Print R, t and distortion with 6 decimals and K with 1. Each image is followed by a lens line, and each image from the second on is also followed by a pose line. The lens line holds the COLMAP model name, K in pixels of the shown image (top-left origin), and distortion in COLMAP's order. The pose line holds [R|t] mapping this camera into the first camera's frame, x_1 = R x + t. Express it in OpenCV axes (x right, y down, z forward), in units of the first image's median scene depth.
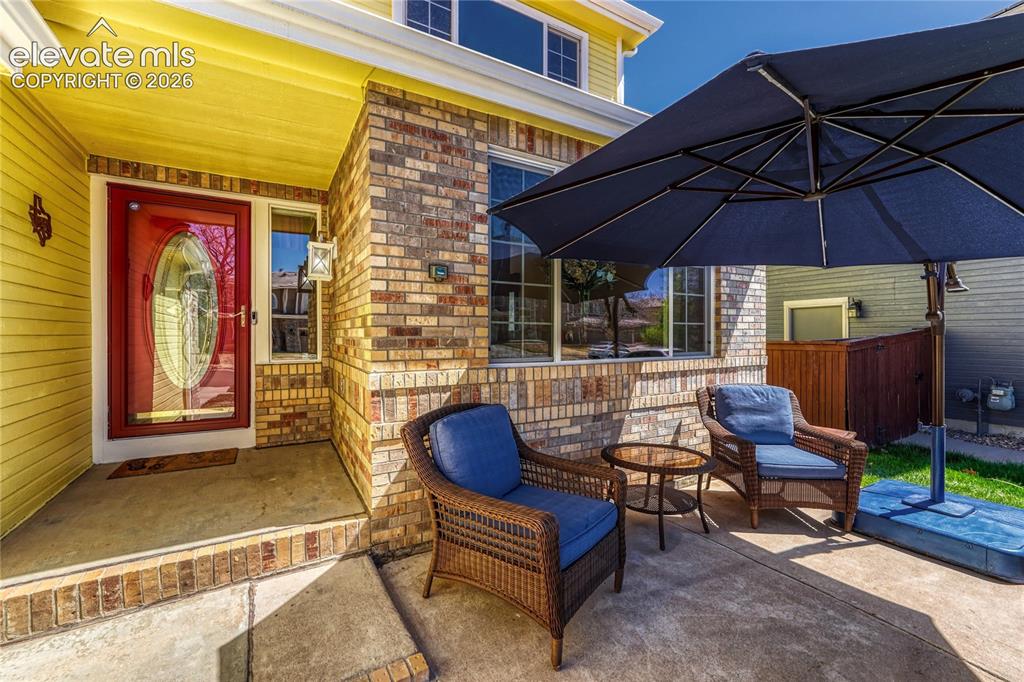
lens RADIAL K [[416.6, 0, 523.7], [0, 416.6, 335.7], [0, 0, 1]] dist [-0.001380, 0.001018]
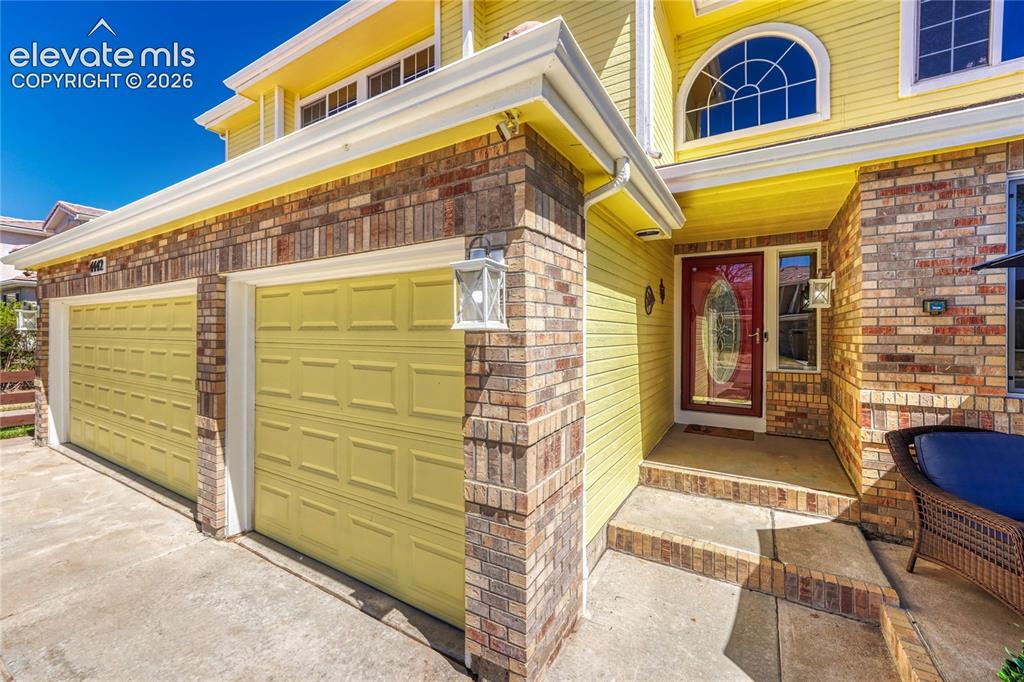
lens RADIAL K [[416.6, 0, 523.7], [0, 416.6, 335.7], [0, 0, 1]] dist [-0.001380, 0.001018]
pose [[0.476541, 0.003653, -0.879144, 0.259410], [-0.005902, 0.999982, 0.000955, -0.068678], [0.879132, 0.004734, 0.476554, -0.522565]]
